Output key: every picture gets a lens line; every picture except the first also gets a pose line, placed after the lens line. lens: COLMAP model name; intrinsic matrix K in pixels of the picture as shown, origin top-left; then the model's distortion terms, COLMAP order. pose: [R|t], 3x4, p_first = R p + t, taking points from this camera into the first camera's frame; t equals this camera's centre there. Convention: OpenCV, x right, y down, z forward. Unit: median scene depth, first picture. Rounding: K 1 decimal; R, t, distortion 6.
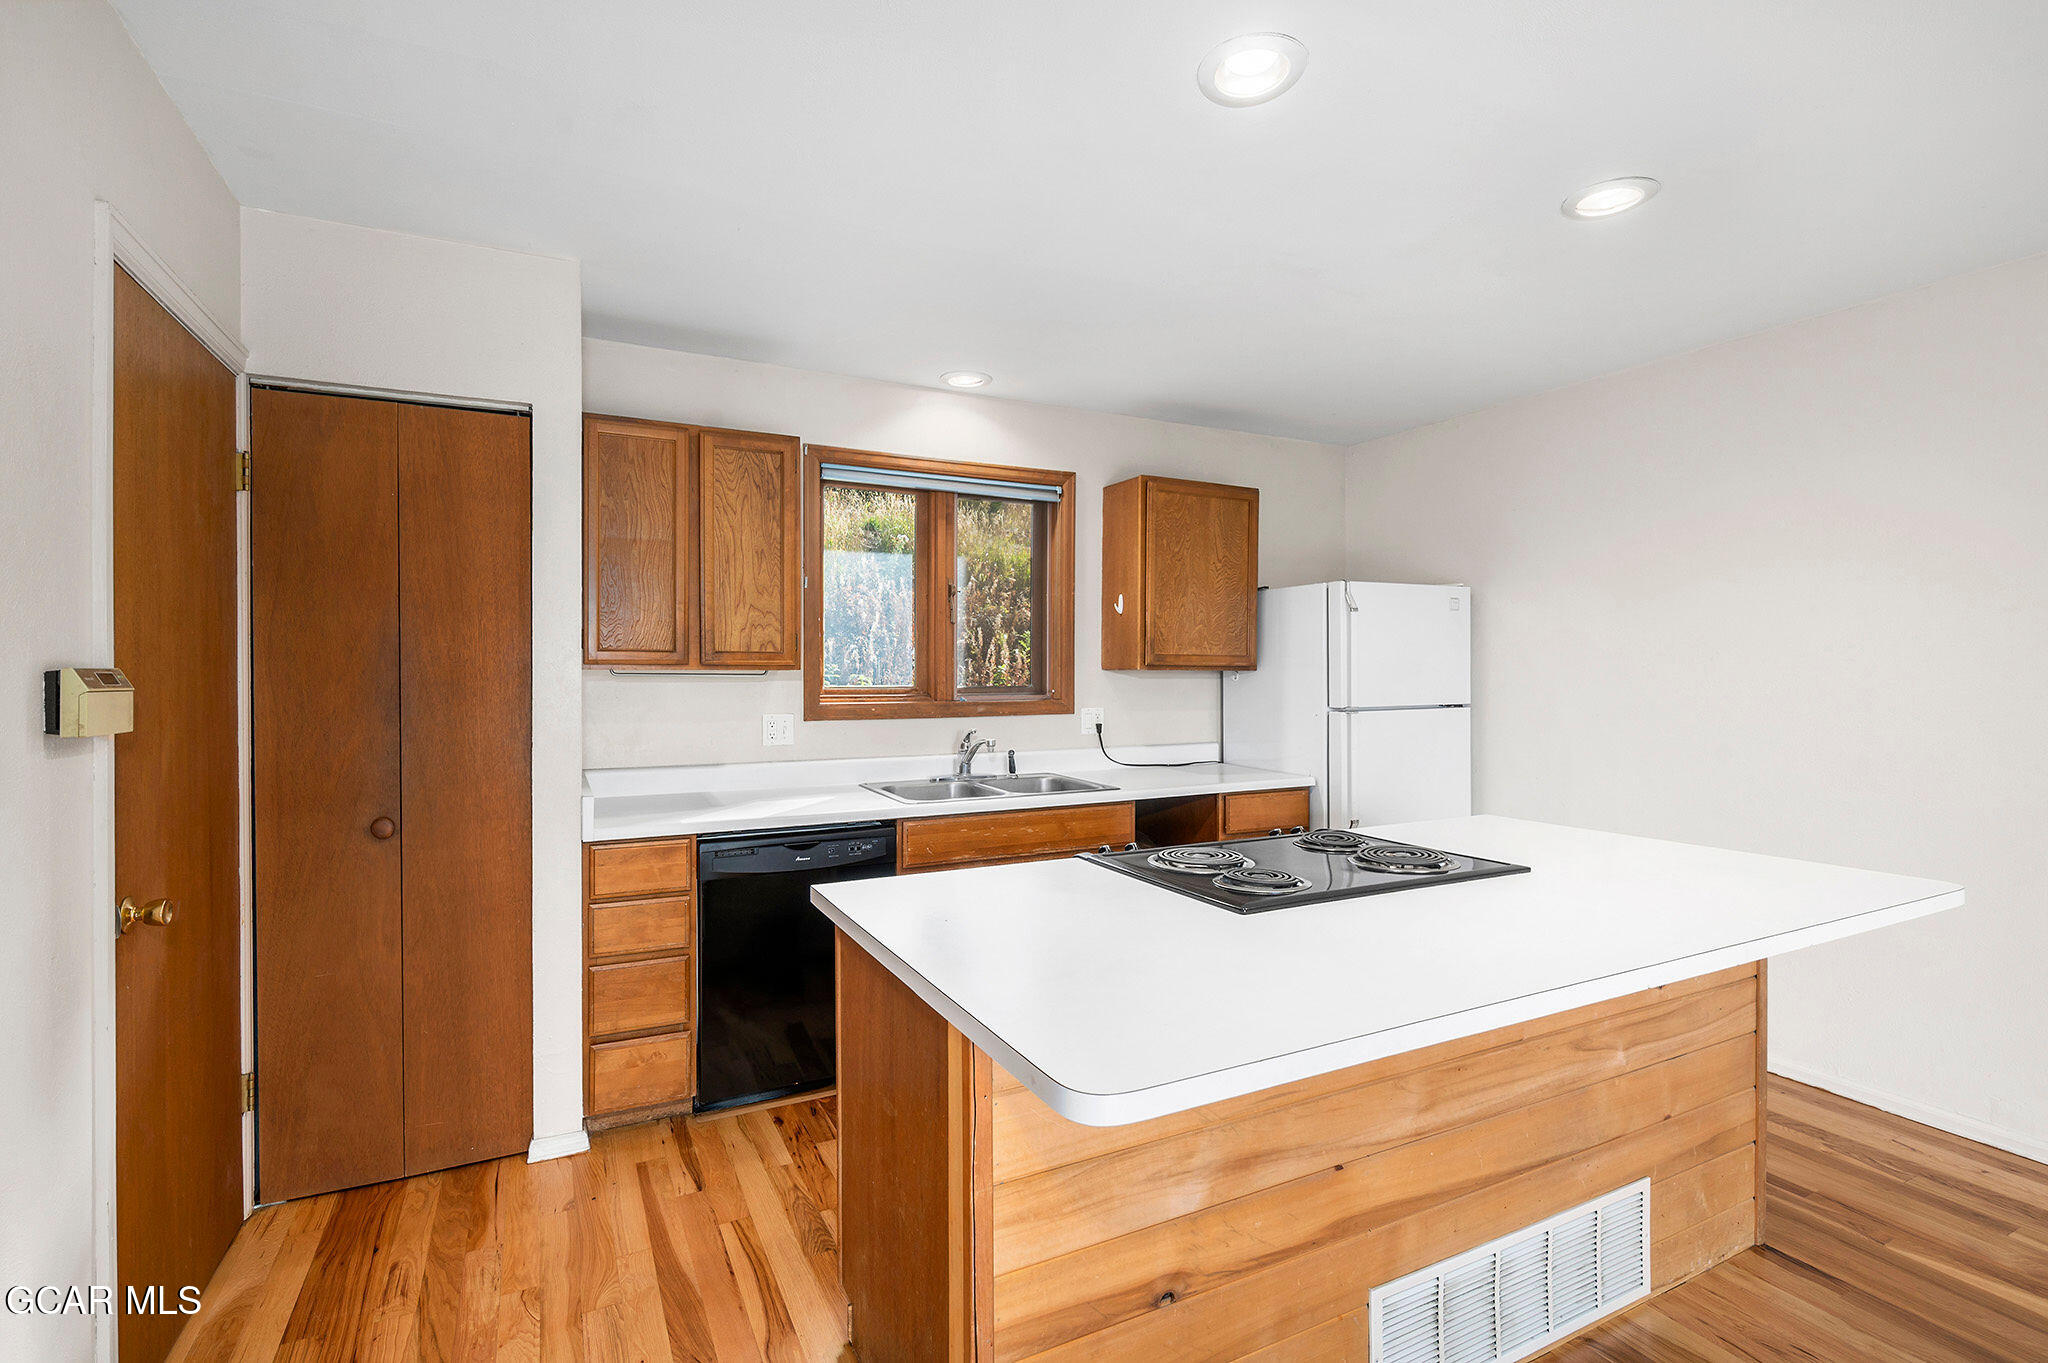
lens RADIAL K [[950.0, 0, 1024.0], [0, 950.0, 681.5], [0, 0, 1]] dist [-0.003438, 0.000156]
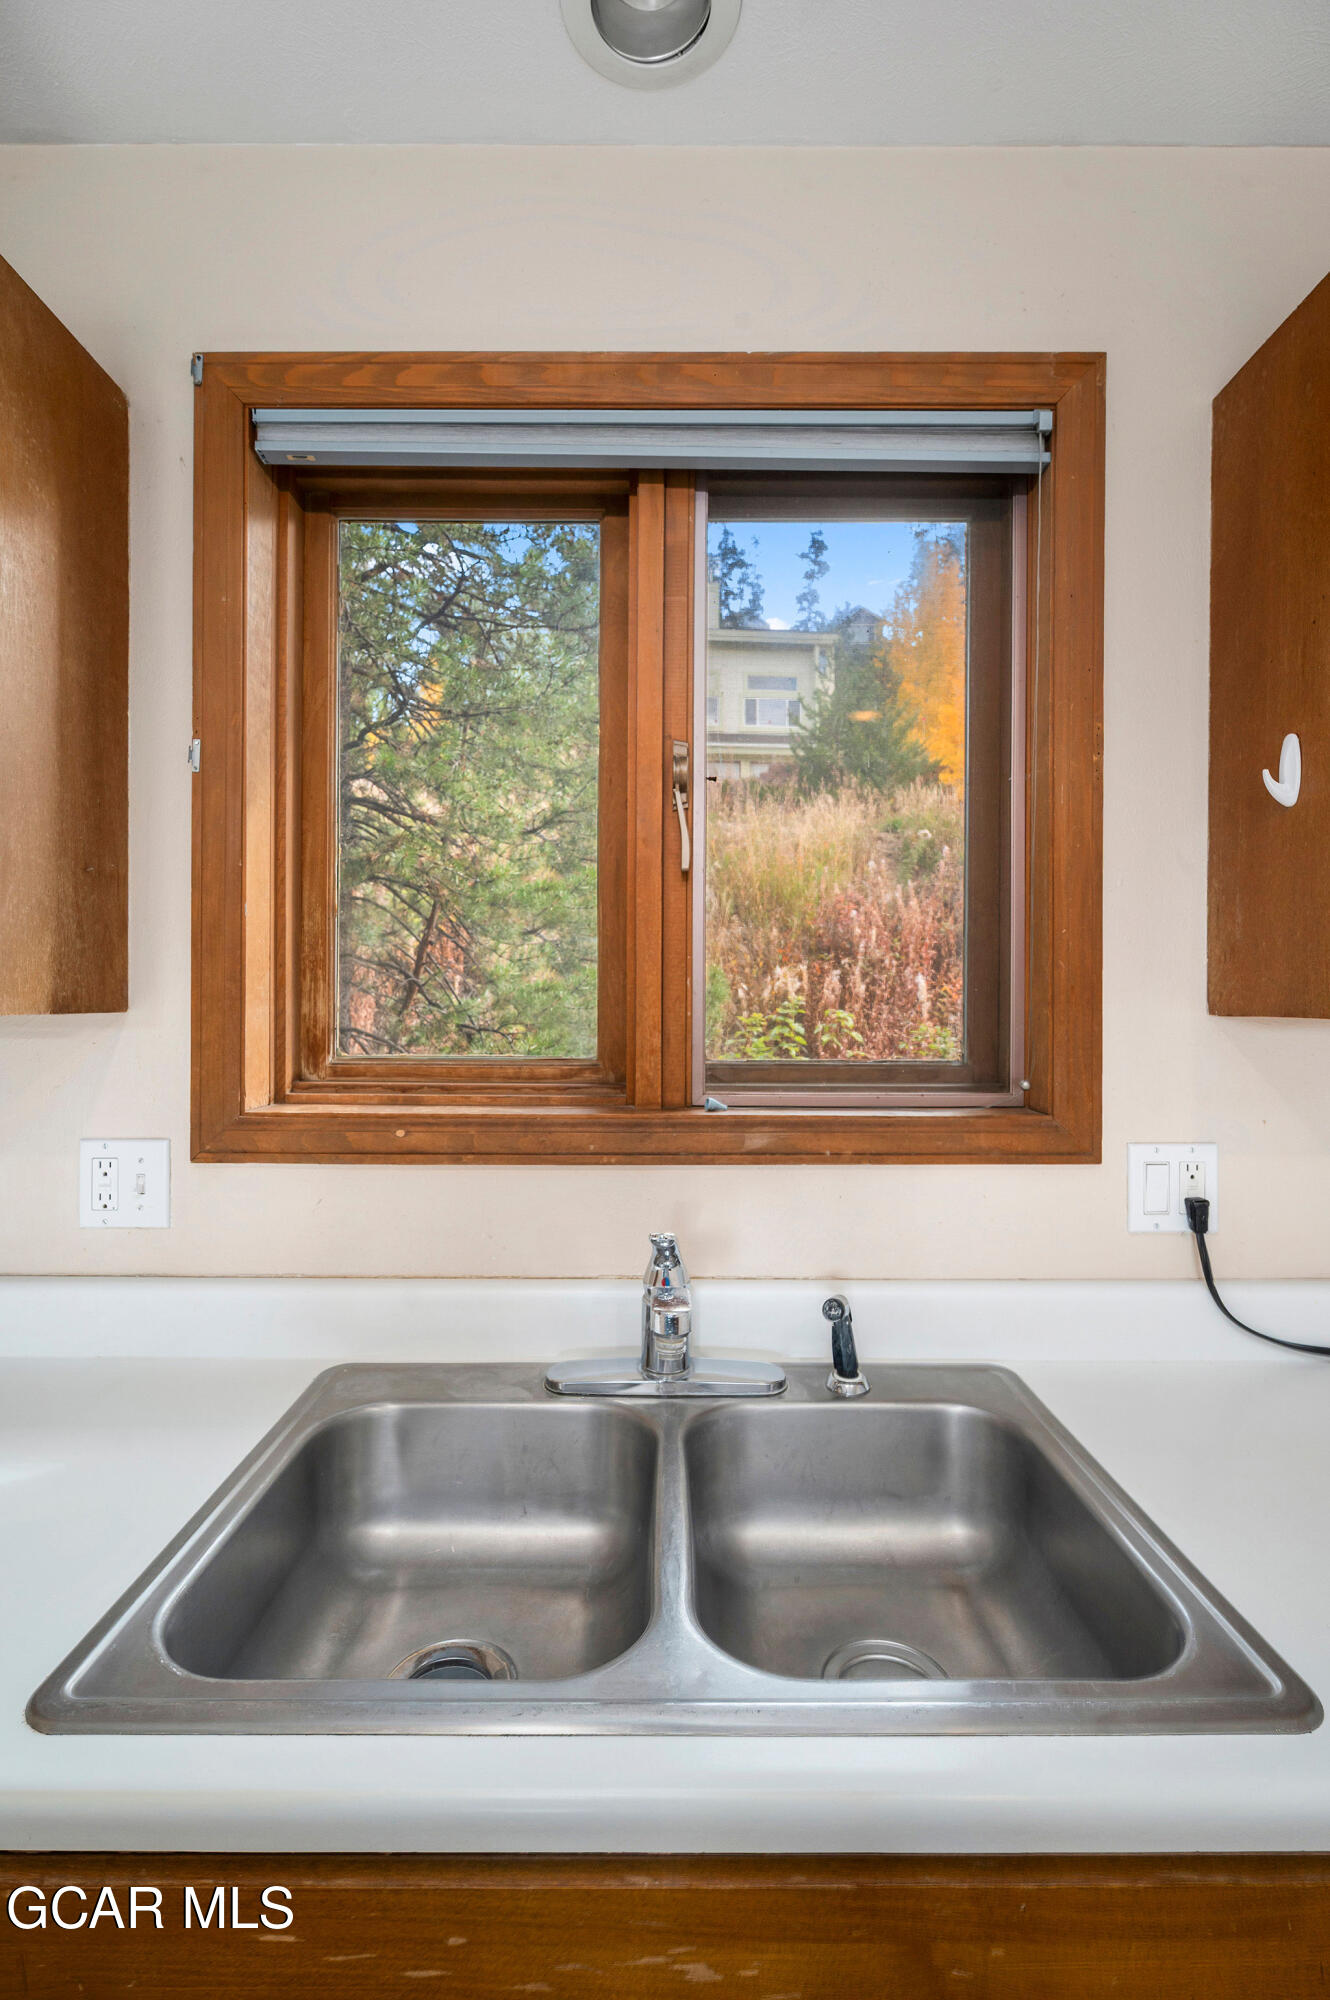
lens RADIAL K [[914.7, 0, 665.0], [0, 914.7, 1000.0], [0, 0, 1]] dist [-0.002858, -0.000192]
pose [[0.891159, 0.003466, -0.453679, 0.078602], [-0.009595, 0.999891, -0.011208, -0.016545], [0.453590, 0.014342, 0.891095, 0.878705]]
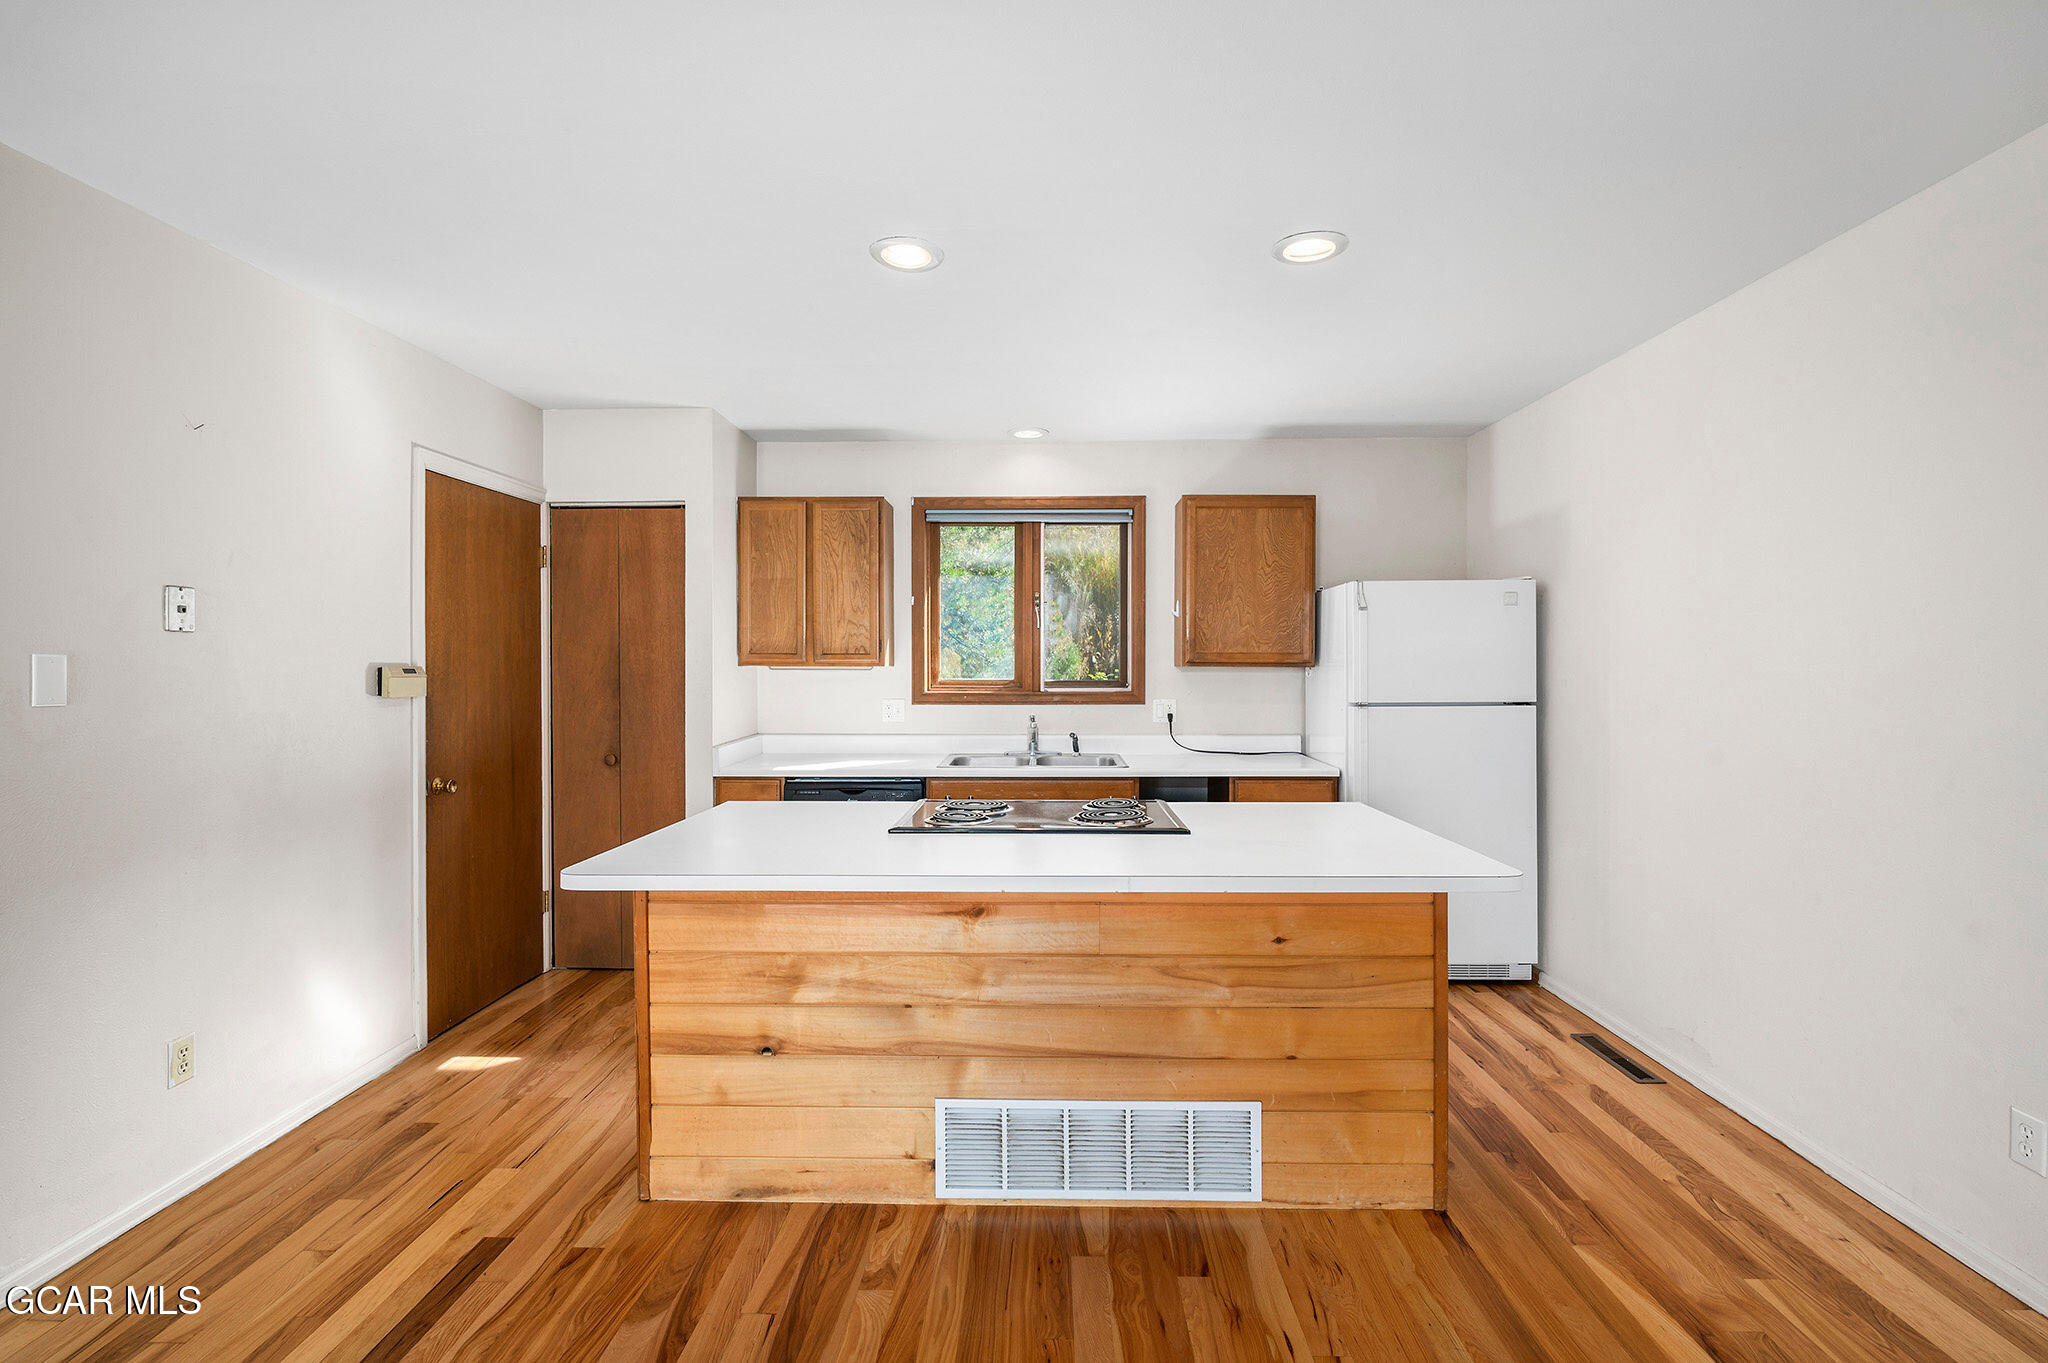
lens RADIAL K [[936.6, 0, 1024.0], [0, 936.6, 681.5], [0, 0, 1]] dist [-0.002858, -0.000192]
pose [[0.878846, 0.006945, -0.477055, 0.602113], [-0.005021, 0.999973, 0.005309, 0.001195], [0.477079, -0.002271, 0.878857, -0.094150]]
